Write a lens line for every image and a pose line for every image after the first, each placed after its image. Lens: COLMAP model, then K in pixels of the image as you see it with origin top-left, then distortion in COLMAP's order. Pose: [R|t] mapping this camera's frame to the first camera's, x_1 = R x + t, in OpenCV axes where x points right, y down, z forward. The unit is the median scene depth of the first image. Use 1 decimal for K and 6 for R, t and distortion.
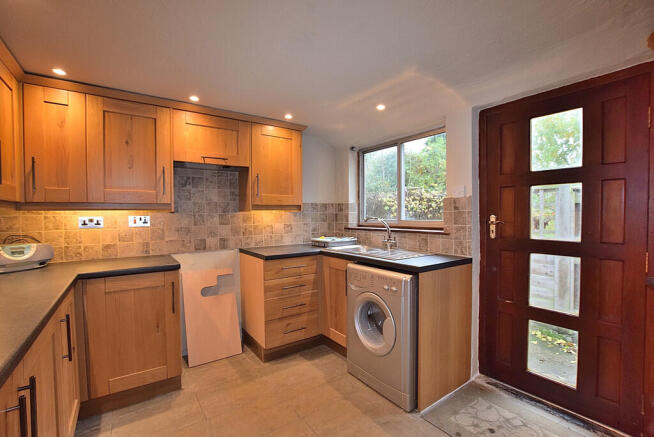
lens RADIAL K [[300.2, 0, 321.9], [0, 300.2, 216.8], [0, 0, 1]] dist [-0.004839, -0.000249]
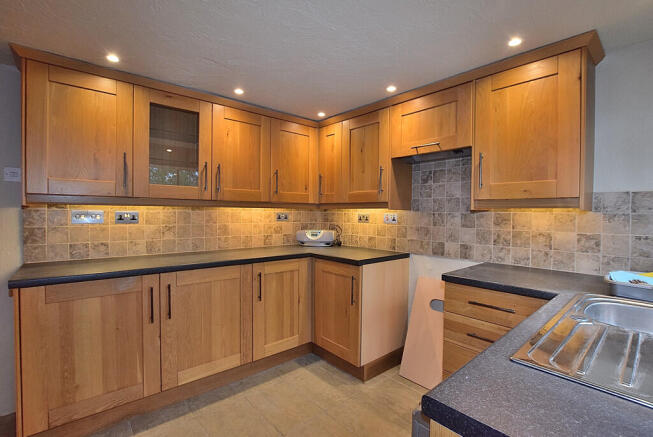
lens RADIAL K [[299.7, 0, 321.2], [0, 299.7, 219.8], [0, 0, 1]] dist [-0.004839, -0.000249]
pose [[0.120294, 0.035034, -0.992120, 0.406616], [-0.019265, 0.999271, 0.032951, -0.011258], [0.992551, 0.015150, 0.120881, 0.571685]]
